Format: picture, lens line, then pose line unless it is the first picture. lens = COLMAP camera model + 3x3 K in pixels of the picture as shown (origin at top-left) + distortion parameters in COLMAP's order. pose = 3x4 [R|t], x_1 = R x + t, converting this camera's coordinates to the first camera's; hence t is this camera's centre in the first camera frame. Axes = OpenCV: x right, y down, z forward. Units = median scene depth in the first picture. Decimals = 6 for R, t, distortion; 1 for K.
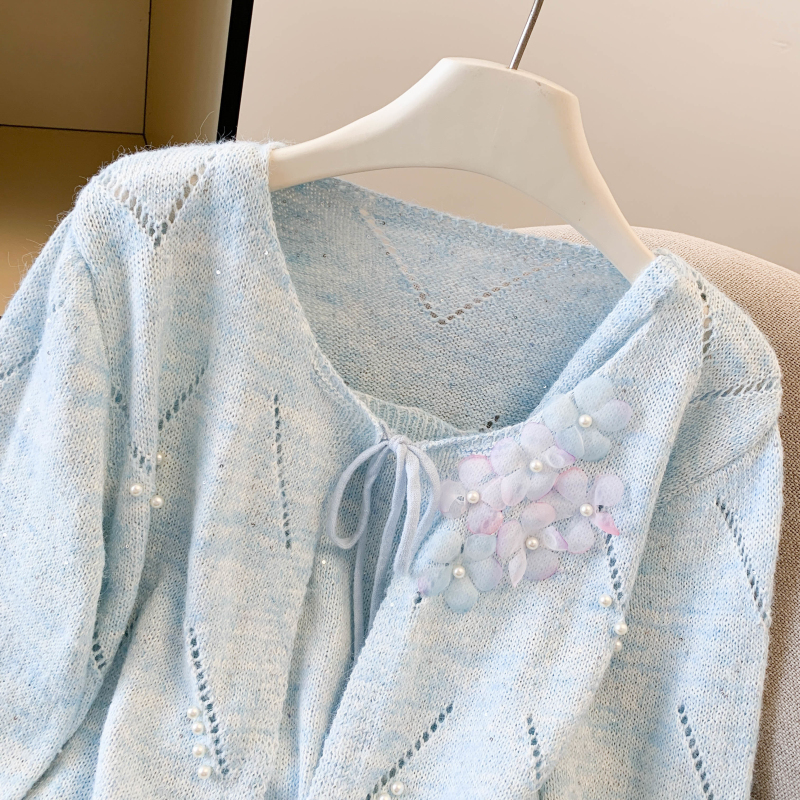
lens RADIAL K [[803.7, 0, 403.1], [0, 803.7, 400.2], [0, 0, 1]] dist [-0.016343, 0.006774]
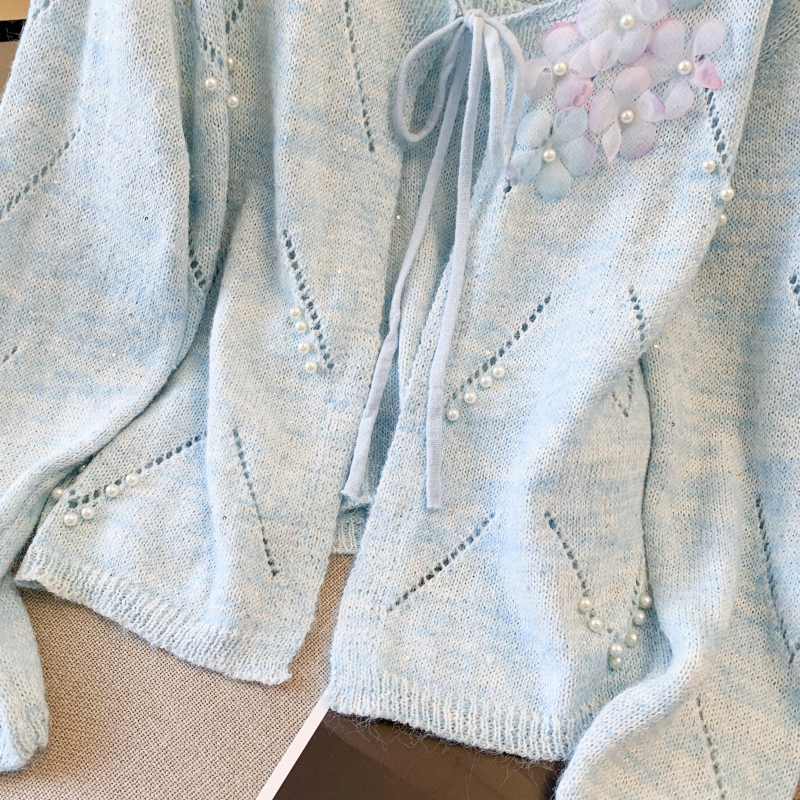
lens RADIAL K [[813.8, 0, 400.5], [0, 813.8, 397.6], [0, 0, 1]] dist [0.019143, -0.080100]
pose [[0.990892, -0.069706, -0.115209, -0.014707], [0.090474, 0.978334, 0.186219, 0.305880], [0.099732, -0.194947, 0.975730, -0.020523]]
